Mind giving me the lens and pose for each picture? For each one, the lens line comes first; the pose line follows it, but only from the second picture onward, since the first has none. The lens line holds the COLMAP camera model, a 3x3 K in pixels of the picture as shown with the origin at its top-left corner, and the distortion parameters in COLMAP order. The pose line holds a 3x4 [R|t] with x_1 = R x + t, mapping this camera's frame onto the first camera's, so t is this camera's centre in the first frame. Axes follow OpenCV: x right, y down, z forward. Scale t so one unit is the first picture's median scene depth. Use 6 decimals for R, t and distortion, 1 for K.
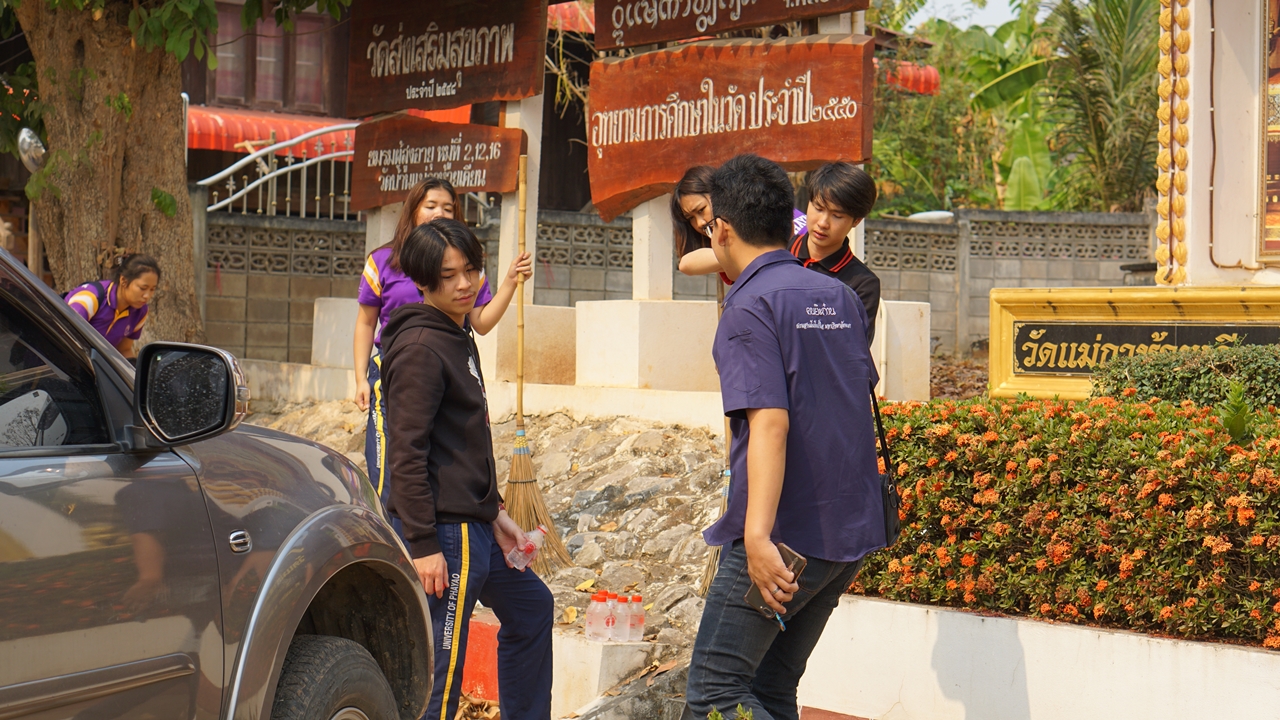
lens RADIAL K [[2713.6, 0, 640.0], [0, 2713.6, 357.0], [0, 0, 1]] dist [0.080747, 0.000000]
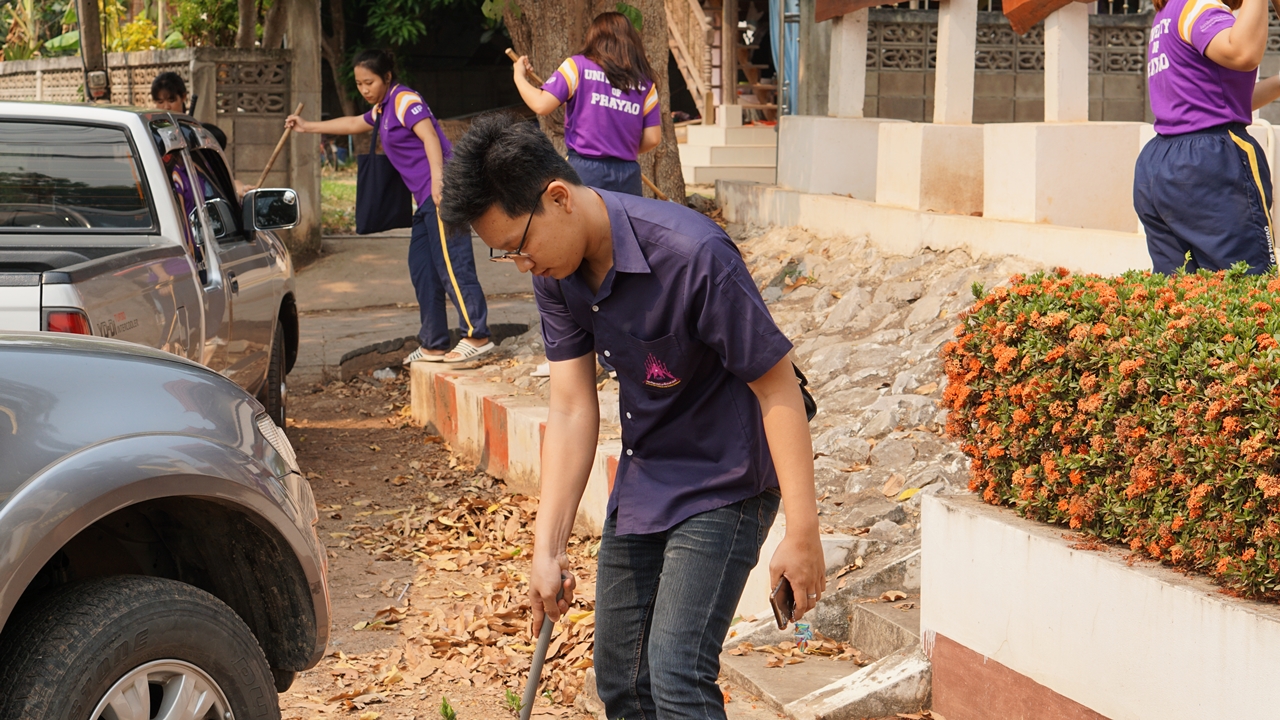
lens RADIAL K [[2713.6, 0, 640.2], [0, 2713.6, 362.7], [0, 0, 1]] dist [0.080747, 0.000000]
pose [[0.948671, 0.013446, -0.315978, 0.216314], [0.013976, 0.996337, 0.084359, -0.026979], [0.315955, -0.084445, 0.945009, 0.149531]]
